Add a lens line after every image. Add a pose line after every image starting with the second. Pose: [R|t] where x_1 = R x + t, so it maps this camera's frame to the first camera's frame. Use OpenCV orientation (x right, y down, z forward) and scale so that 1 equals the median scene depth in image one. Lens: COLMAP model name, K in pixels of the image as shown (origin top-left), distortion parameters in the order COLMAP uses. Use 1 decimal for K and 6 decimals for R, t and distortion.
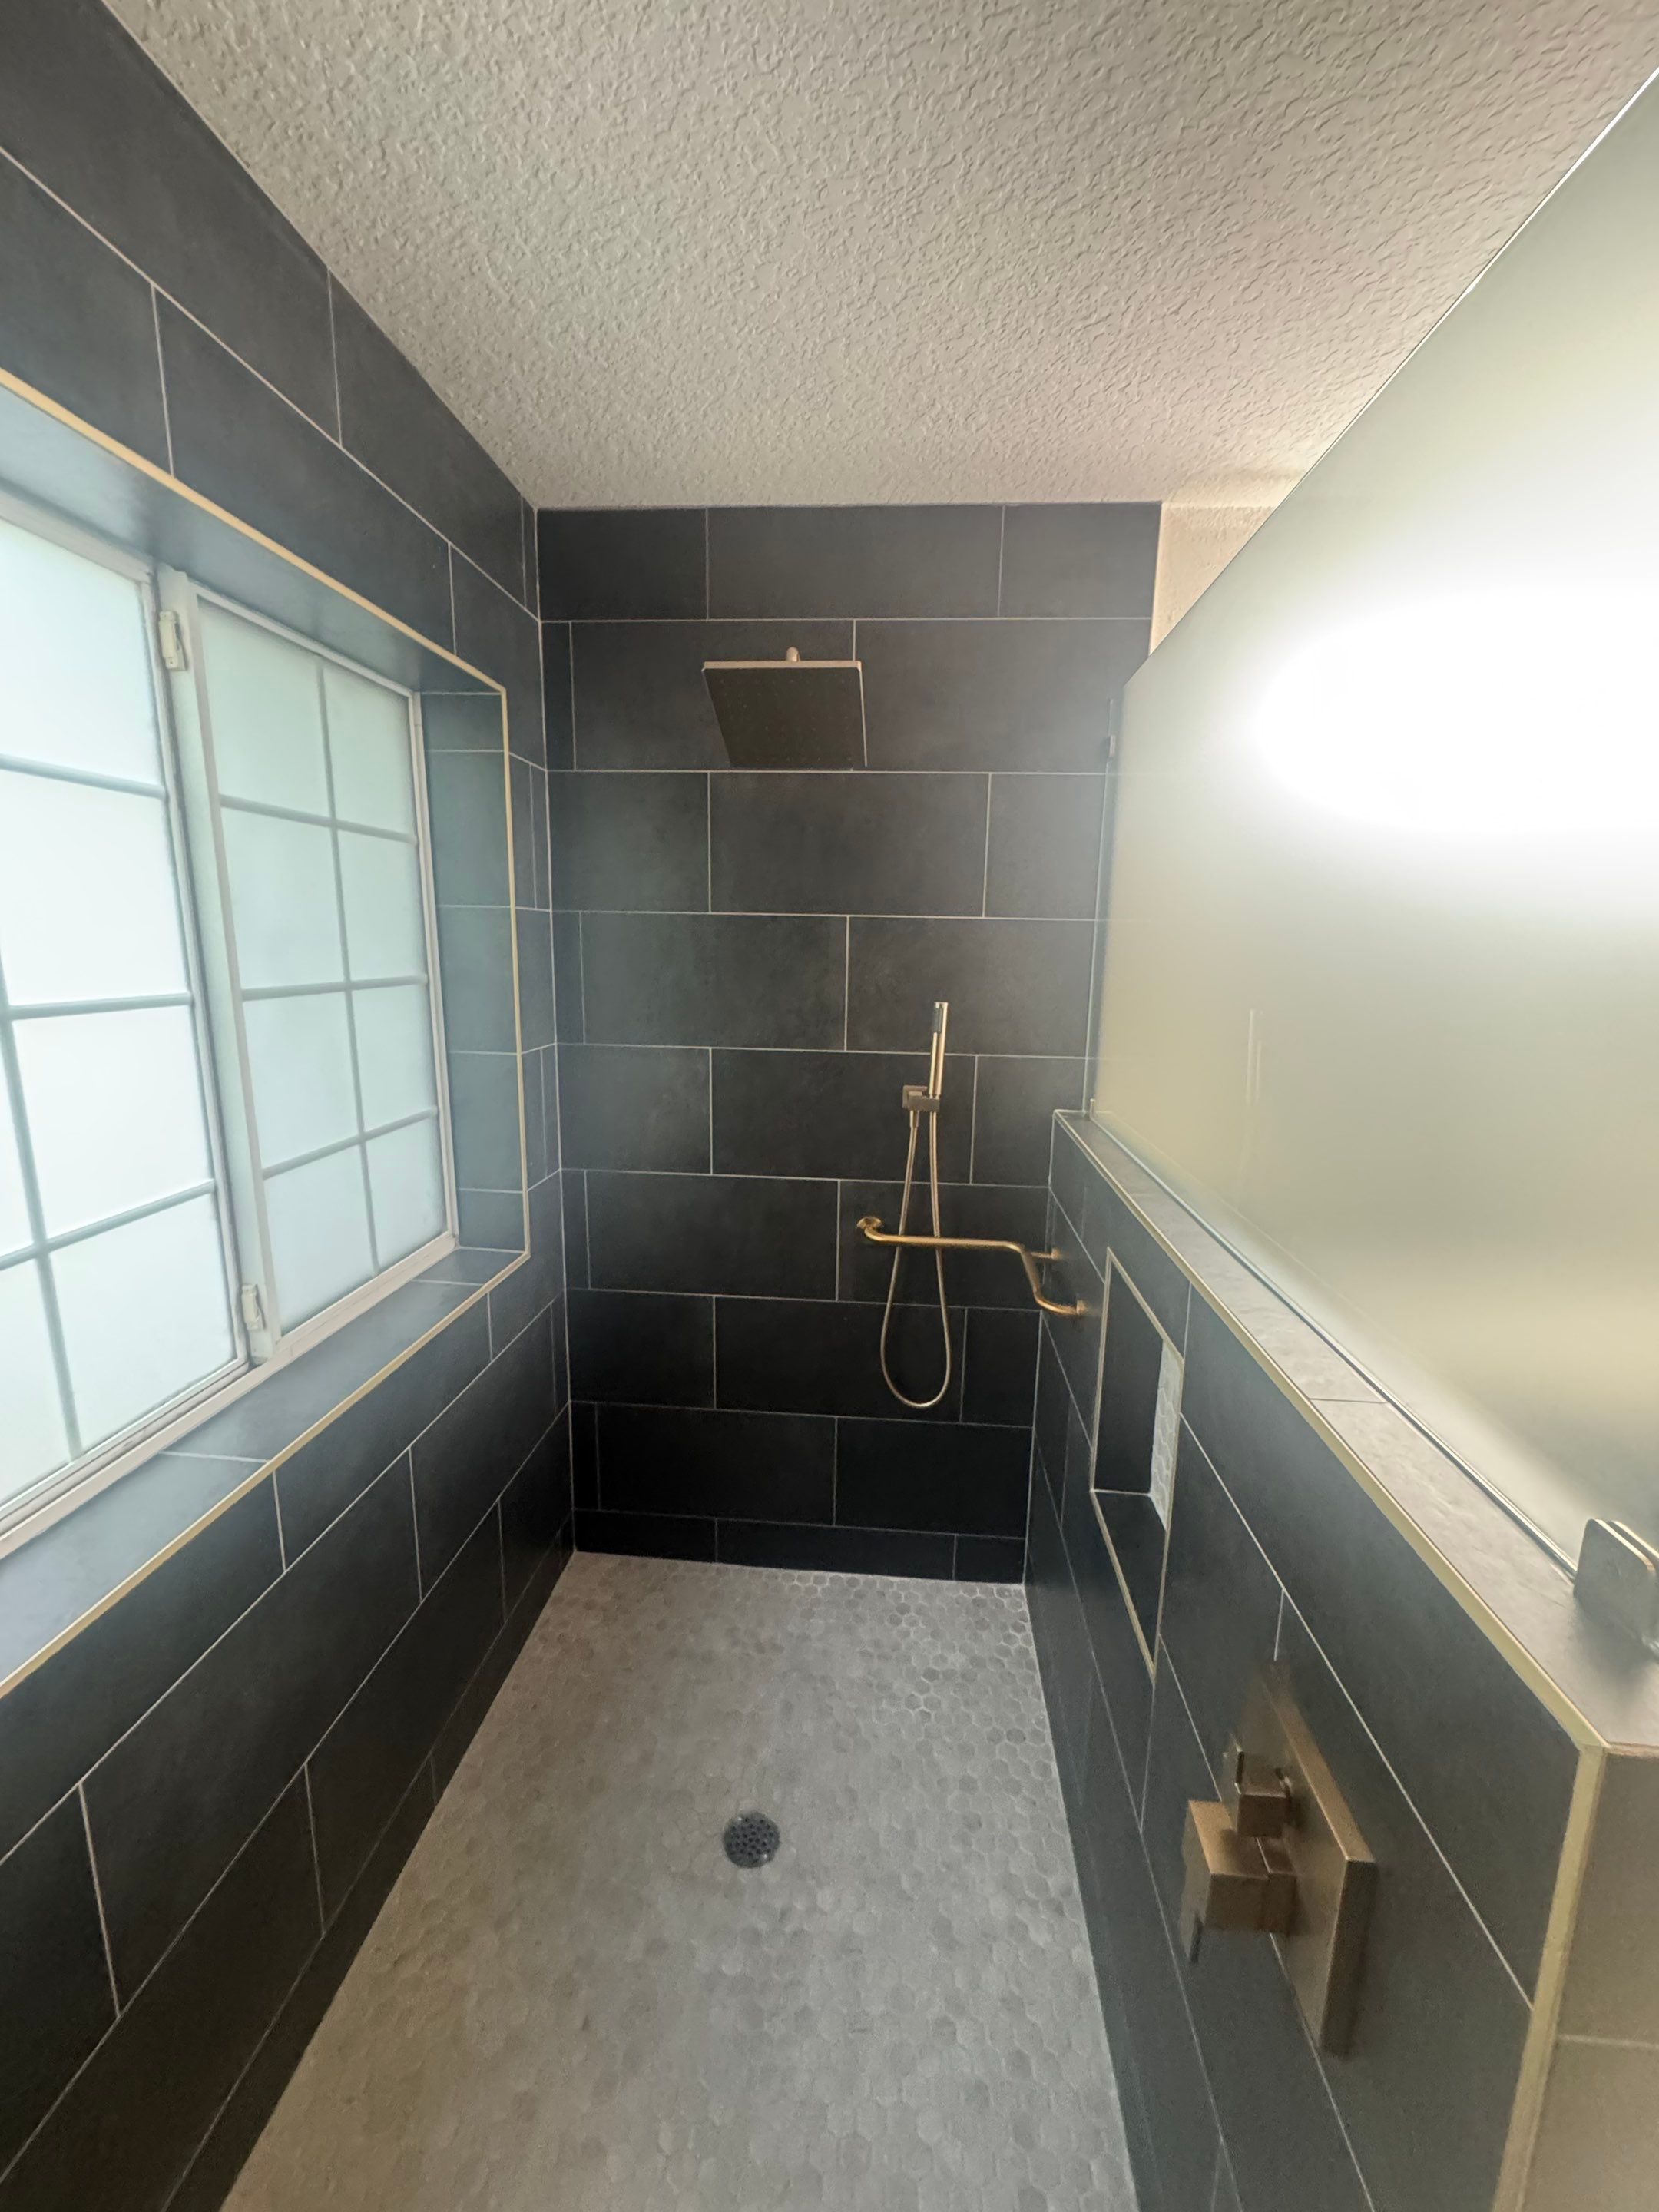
lens RADIAL K [[872.0, 0, 826.8], [0, 872.0, 1099.1], [0, 0, 1]] dist [-0.002863, -0.000077]
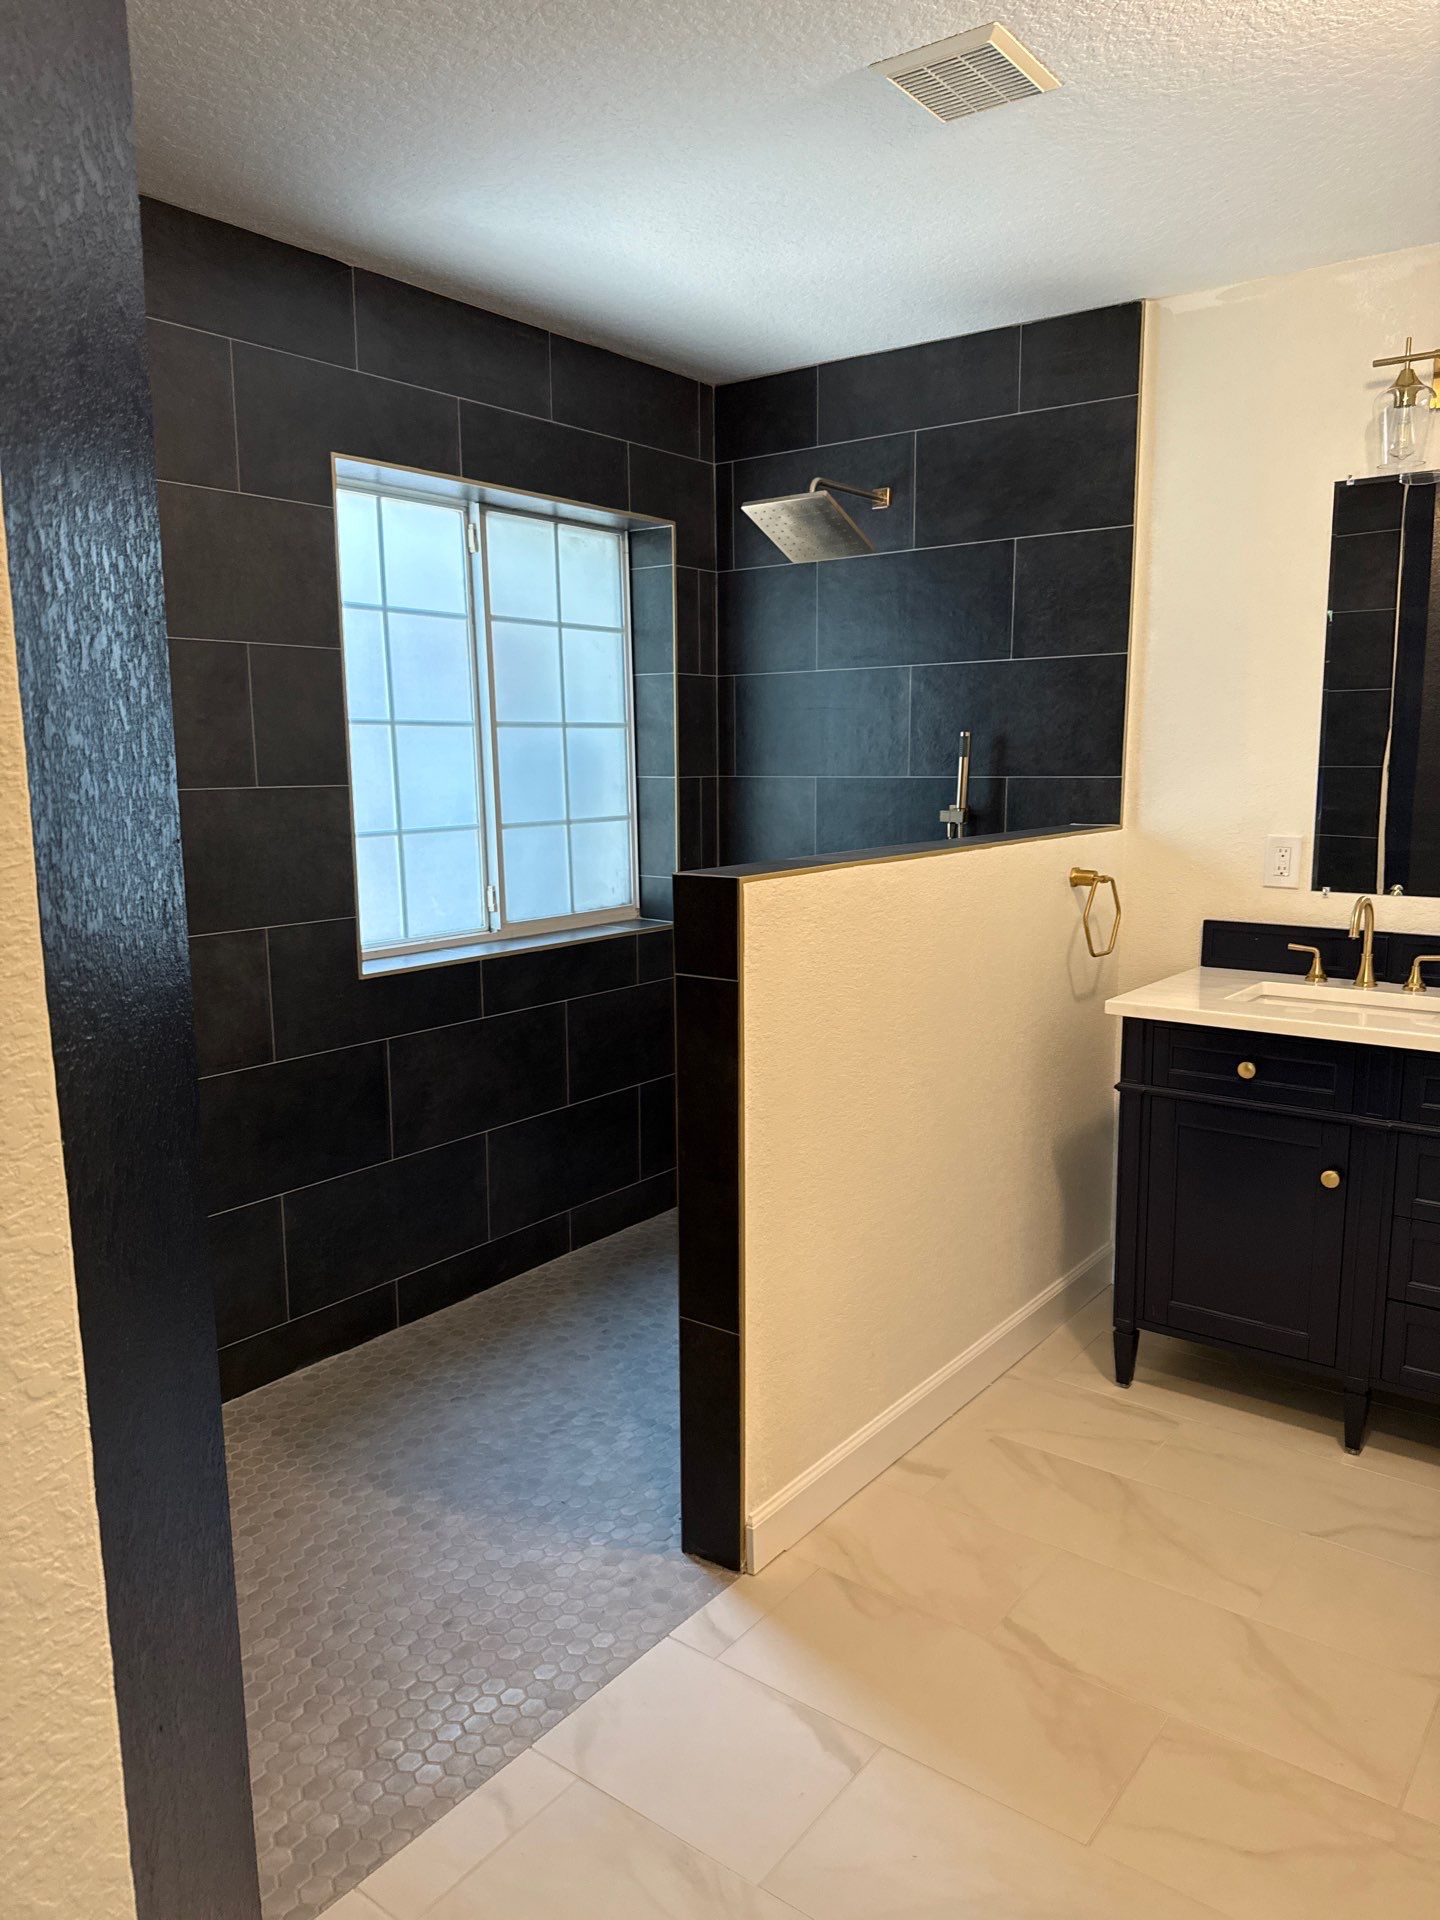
lens RADIAL K [[1335.8, 0, 762.3], [0, 1335.8, 951.6], [0, 0, 1]] dist [0.029613, -0.050375]
pose [[0.851112, 0.054981, -0.522098, 0.905587], [-0.067290, 0.997723, -0.004628, 0.229808], [0.520655, 0.039071, 0.852873, -0.752870]]
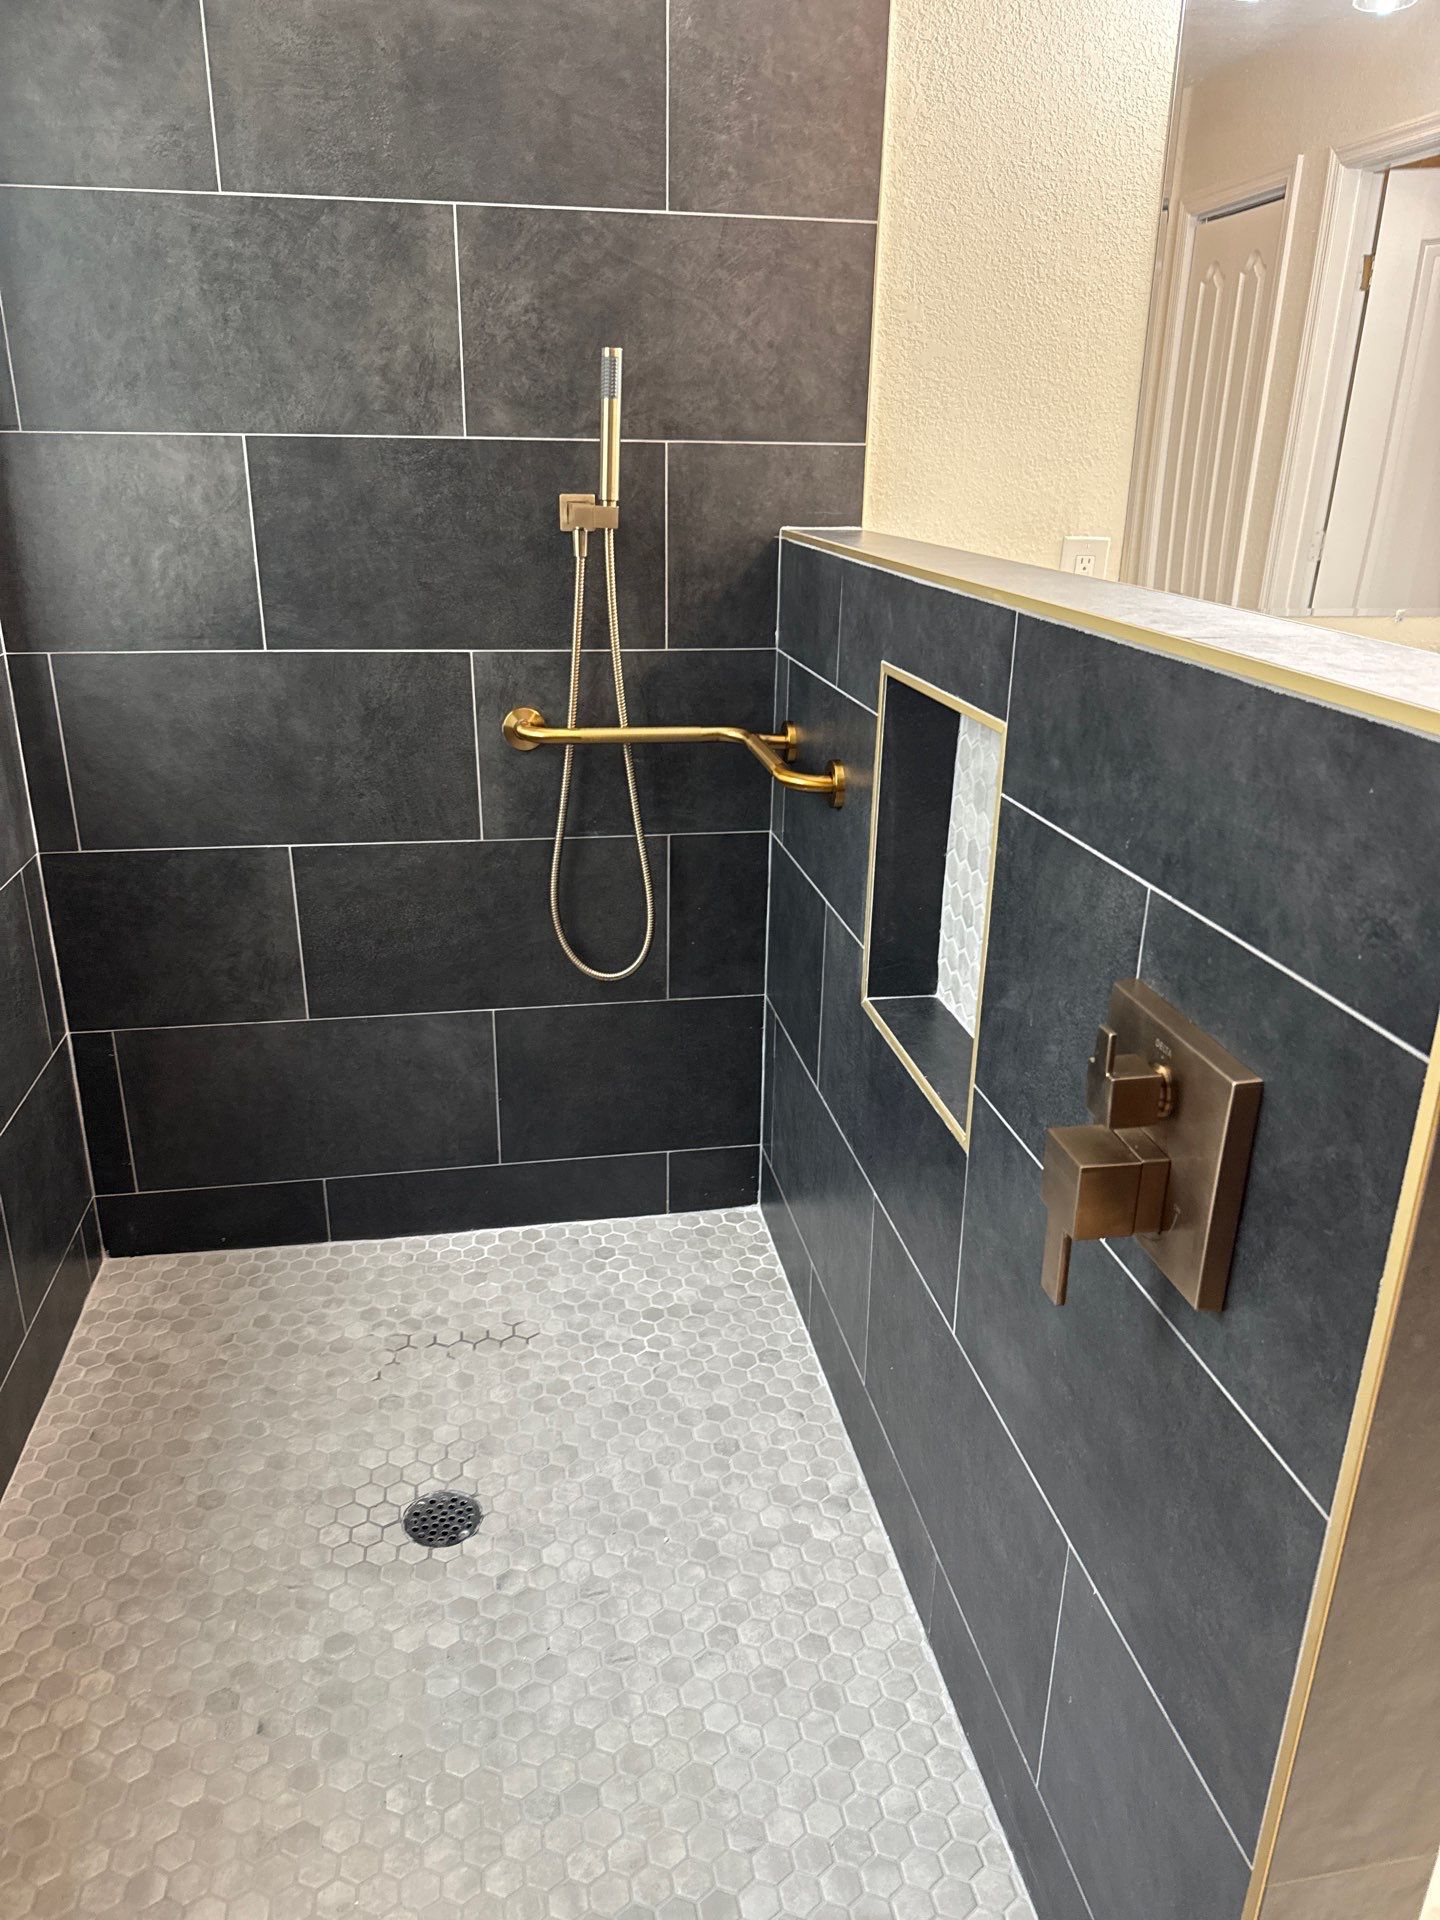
lens RADIAL K [[1335.8, 0, 713.6], [0, 1335.8, 957.6], [0, 0, 1]] dist [0.029613, -0.050375]
pose [[0.966097, -0.094119, 0.240413, -0.082010], [0.047522, 0.980100, 0.192732, 0.149487], [-0.253769, -0.174773, 0.951344, -0.055111]]
